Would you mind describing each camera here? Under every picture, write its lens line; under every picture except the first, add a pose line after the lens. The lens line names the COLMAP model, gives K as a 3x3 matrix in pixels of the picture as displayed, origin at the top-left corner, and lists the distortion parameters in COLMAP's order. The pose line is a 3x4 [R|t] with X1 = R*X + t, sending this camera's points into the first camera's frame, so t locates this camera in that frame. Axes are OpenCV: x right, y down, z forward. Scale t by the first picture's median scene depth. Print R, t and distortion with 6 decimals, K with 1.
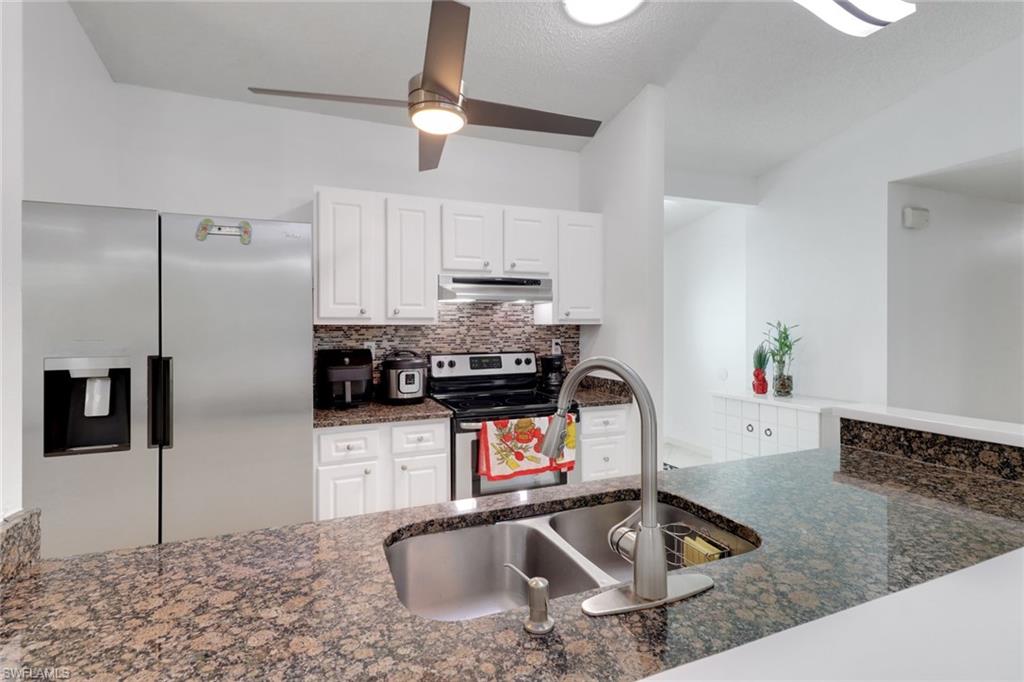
lens RADIAL K [[475.4, 0, 512.4], [0, 475.4, 327.5], [0, 0, 1]] dist [0.001725, 0.000243]
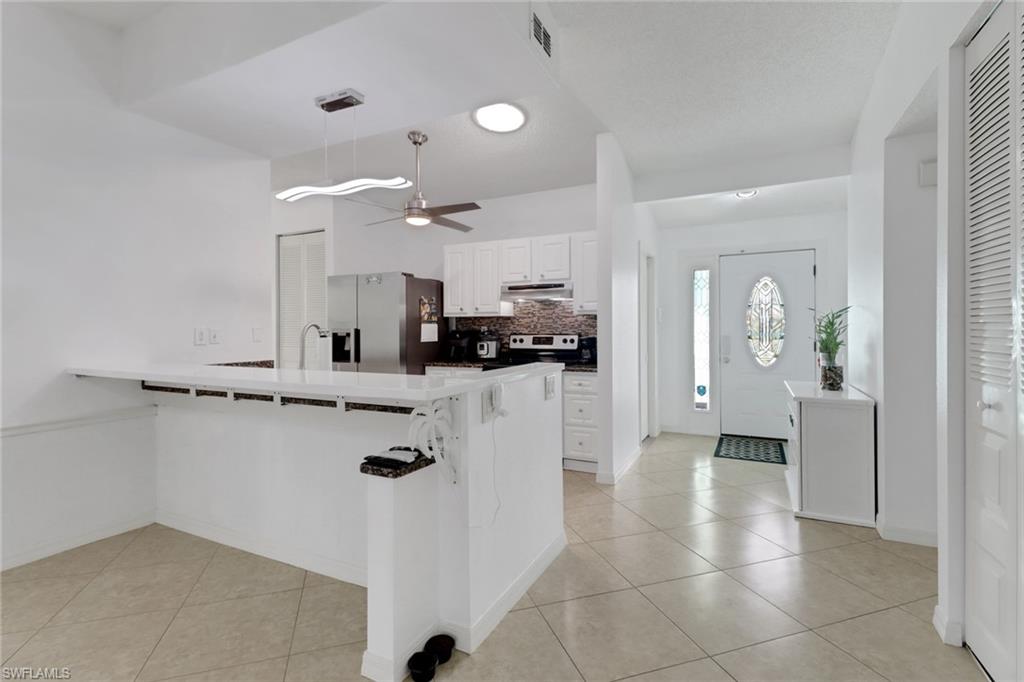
lens RADIAL K [[475.4, 0, 512.4], [0, 475.4, 327.5], [0, 0, 1]] dist [0.001725, 0.000243]
pose [[0.658940, 0.001706, -0.752193, 1.029381], [0.005595, 0.999959, 0.007168, 0.021239], [0.752174, -0.008932, 0.658903, -0.062794]]
